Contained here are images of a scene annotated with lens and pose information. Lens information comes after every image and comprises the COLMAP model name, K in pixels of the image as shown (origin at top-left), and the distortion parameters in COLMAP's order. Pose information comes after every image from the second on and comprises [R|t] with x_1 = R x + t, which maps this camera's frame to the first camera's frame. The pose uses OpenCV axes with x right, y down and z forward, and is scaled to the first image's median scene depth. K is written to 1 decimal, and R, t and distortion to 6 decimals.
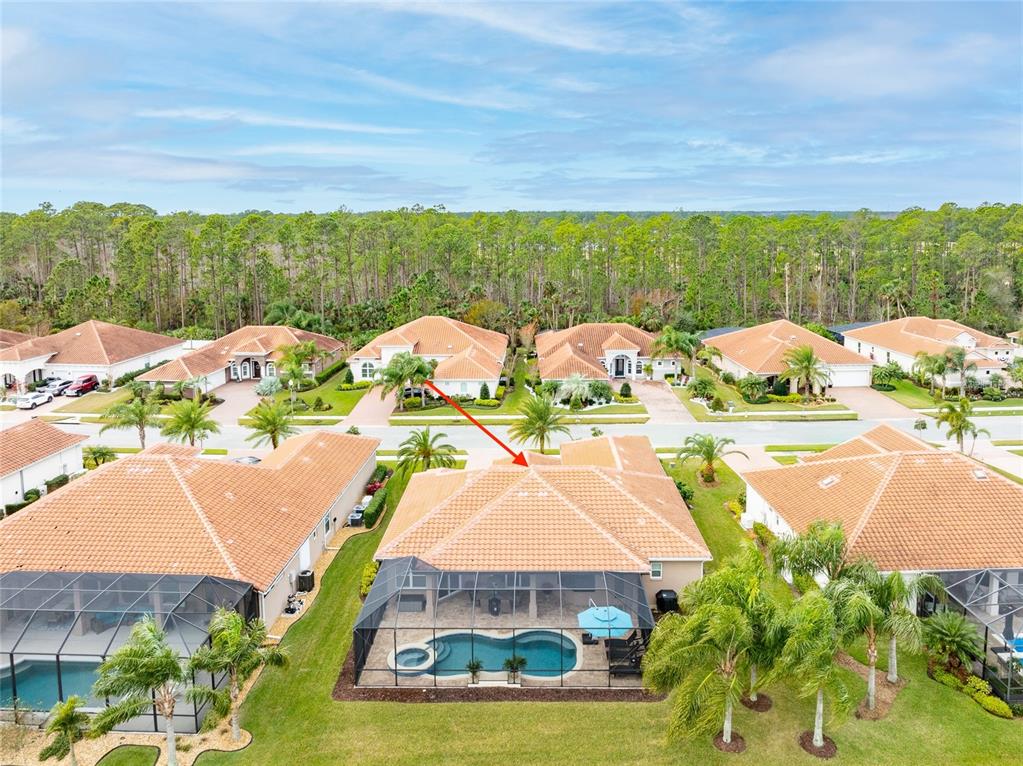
lens RADIAL K [[738.0, 0, 540.6], [0, 738.0, 315.6], [0, 0, 1]] dist [-0.036431, 0.023322]
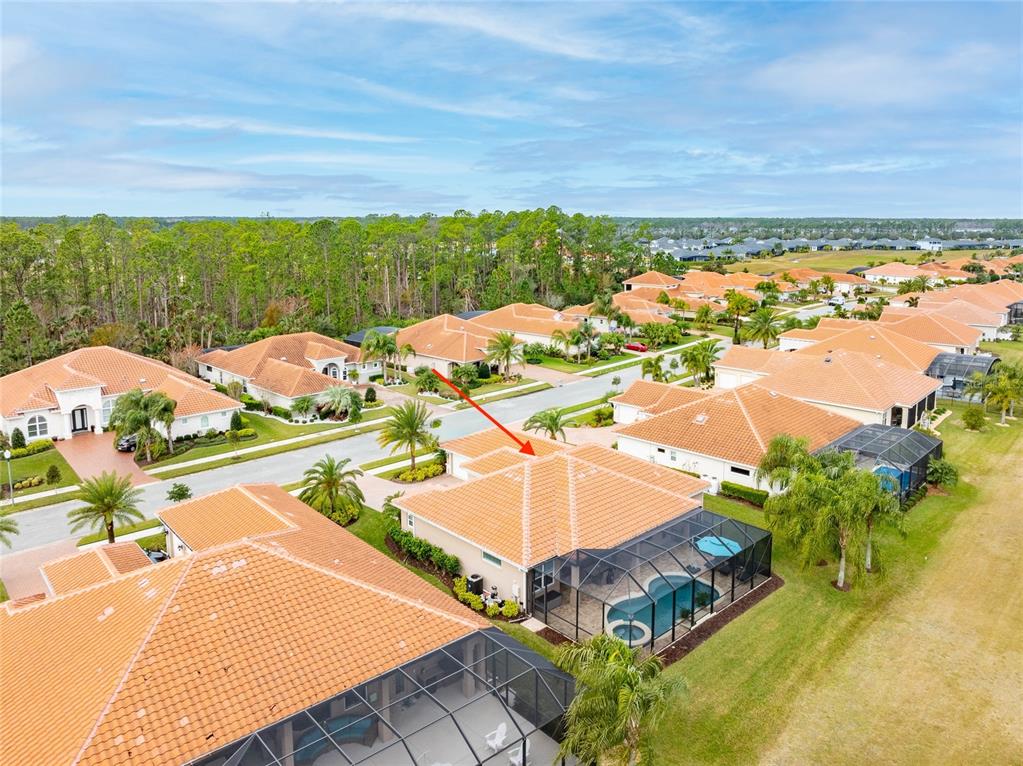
lens RADIAL K [[728.4, 0, 513.3], [0, 728.4, 320.2], [0, 0, 1]] dist [-0.009572, -0.000824]
pose [[0.732723, -0.089799, 0.674576, -0.407175], [0.090036, 0.995334, 0.034701, -0.017942], [-0.674545, 0.035310, 0.737389, 0.128070]]
